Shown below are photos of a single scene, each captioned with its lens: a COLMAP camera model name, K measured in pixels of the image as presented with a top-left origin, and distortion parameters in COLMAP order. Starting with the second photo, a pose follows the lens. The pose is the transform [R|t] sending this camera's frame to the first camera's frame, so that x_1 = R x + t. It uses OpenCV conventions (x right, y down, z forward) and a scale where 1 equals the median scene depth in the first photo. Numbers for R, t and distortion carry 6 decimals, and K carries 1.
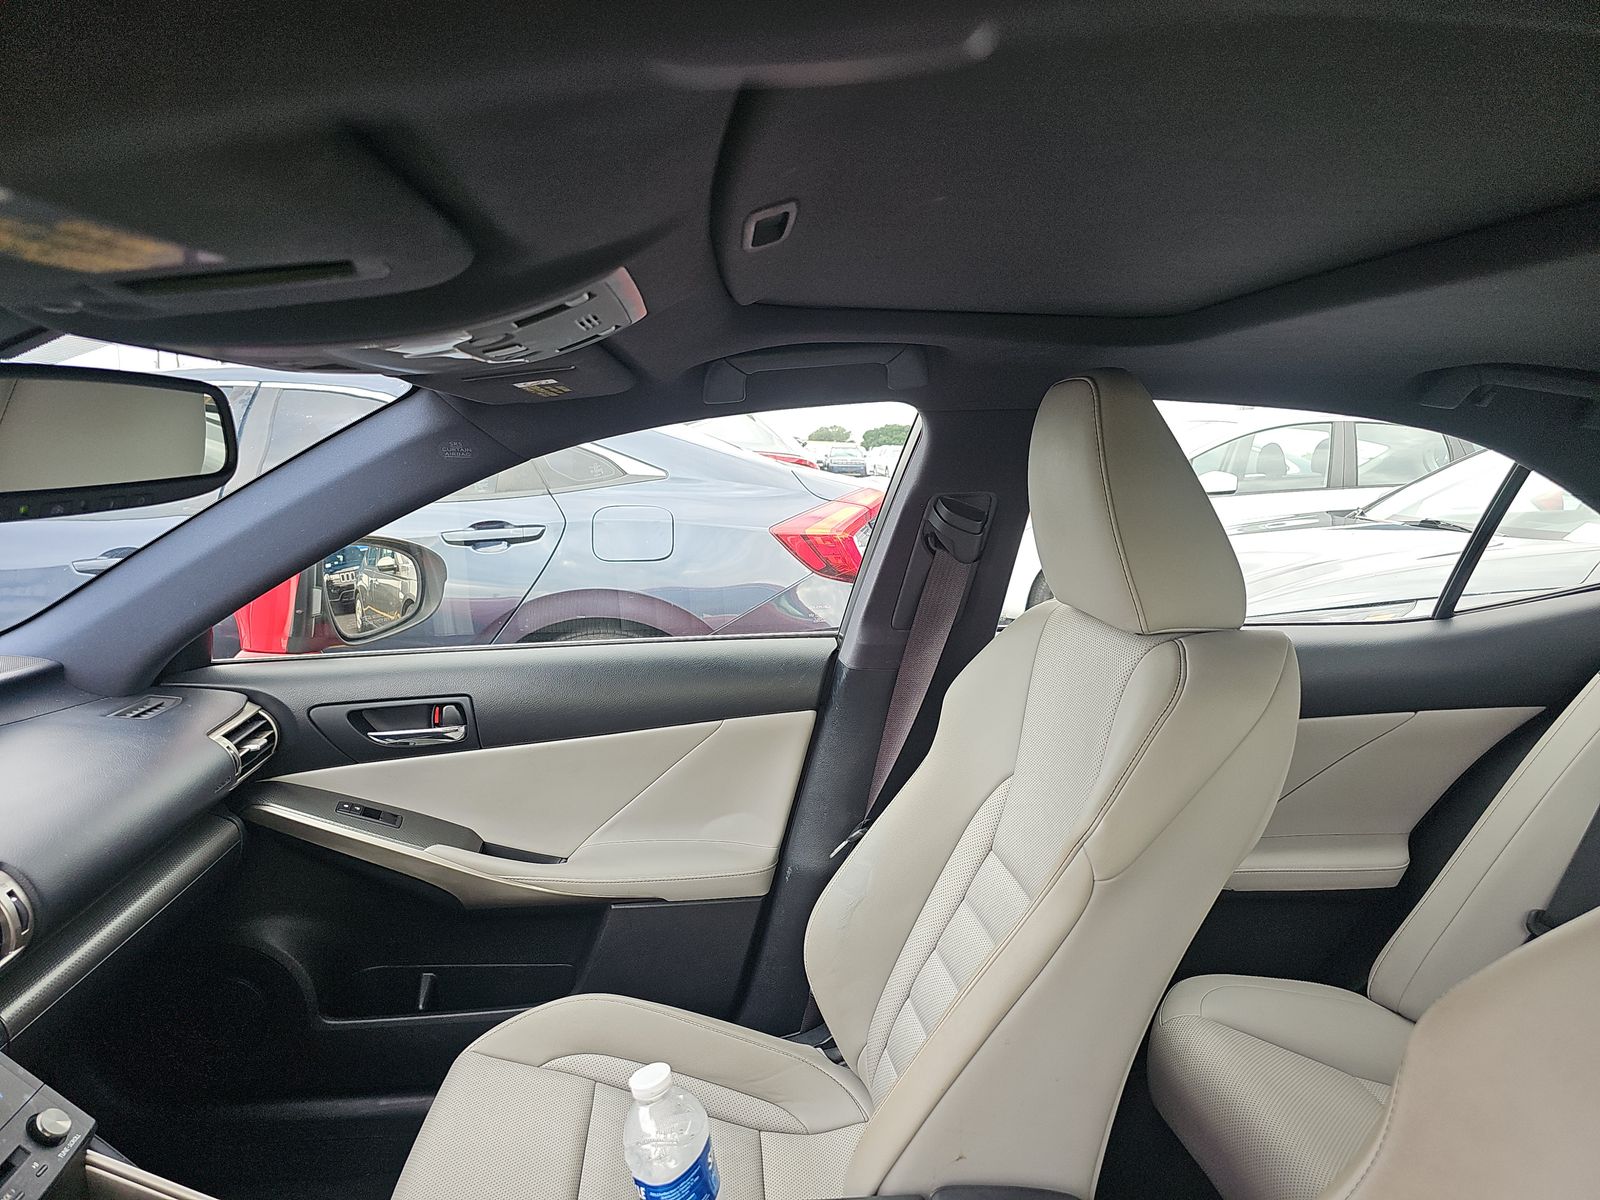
lens RADIAL K [[1071.6, 0, 798.7], [0, 1071.6, 576.8], [0, 0, 1]] dist [0.050868, -0.042153]
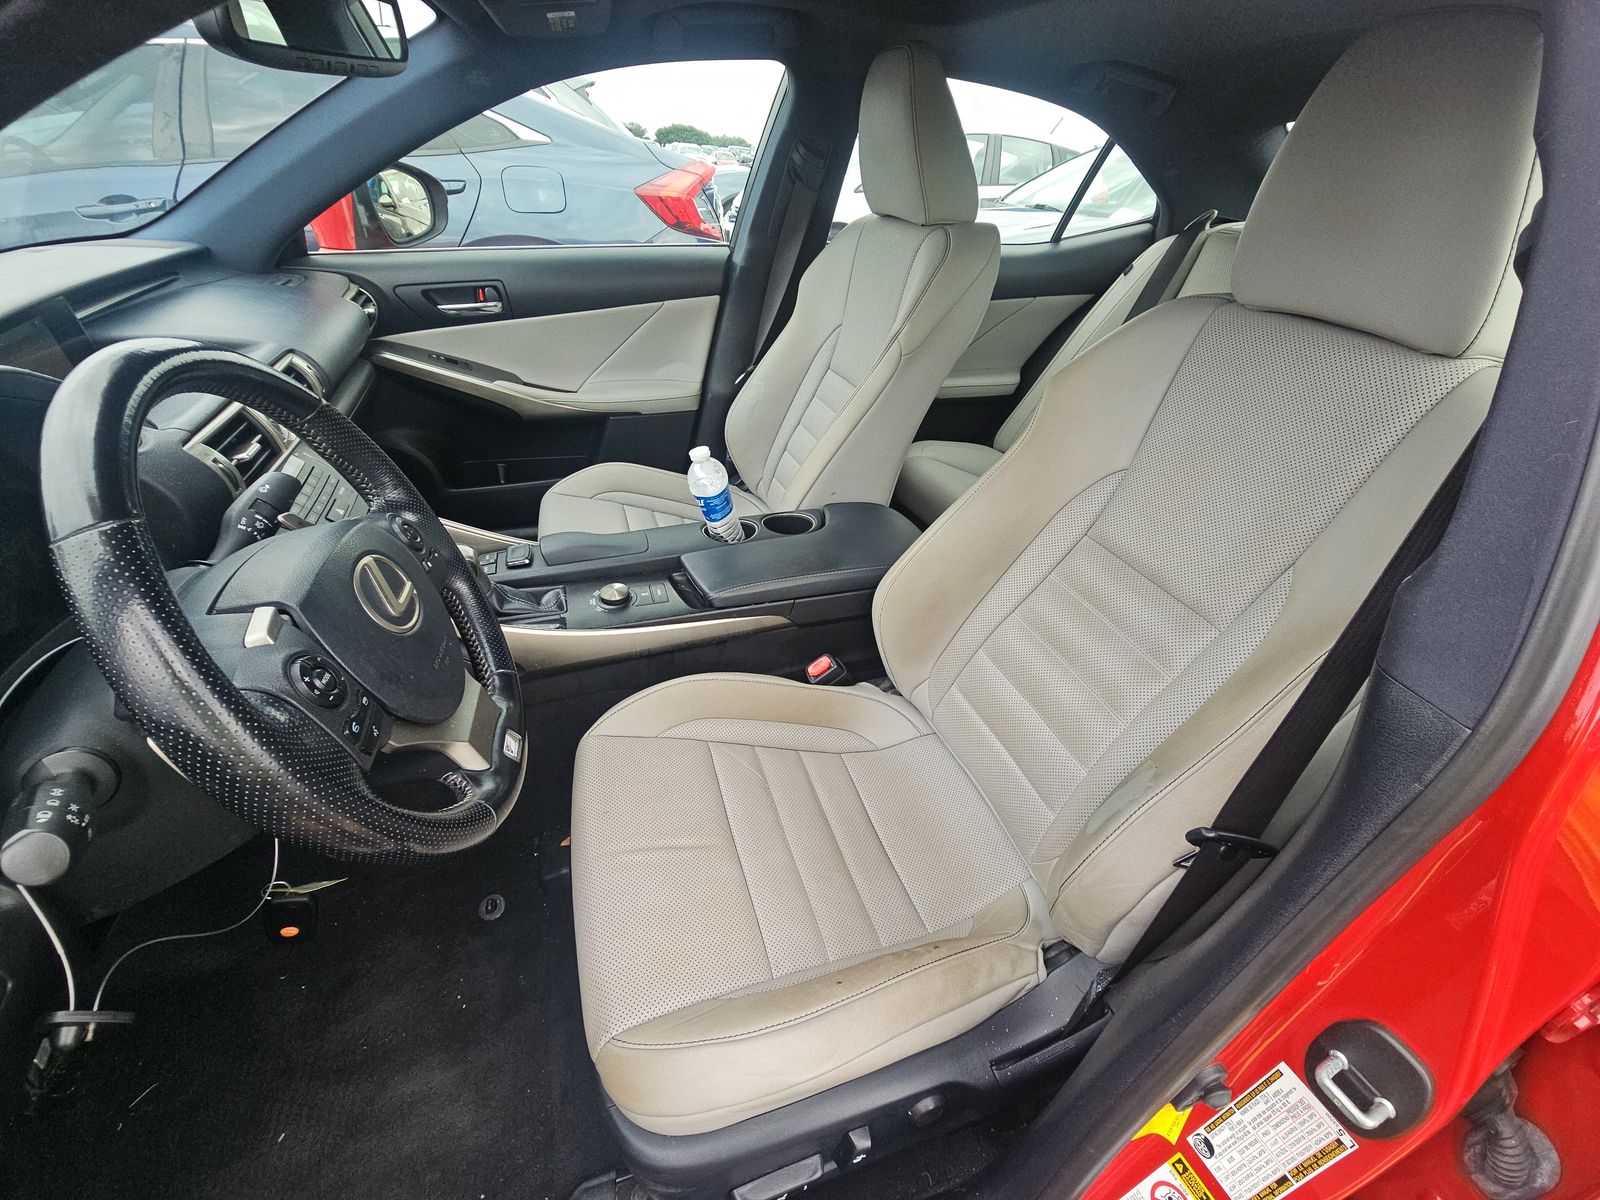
lens RADIAL K [[675.4, 0, 824.2], [0, 675.4, 599.8], [0, 0, 1]] dist [-0.001543, -0.000451]
pose [[0.964301, -0.110623, 0.240594, -0.137966], [-0.010327, 0.892161, 0.451600, 0.074499], [-0.264606, -0.437964, 0.859169, -0.155915]]
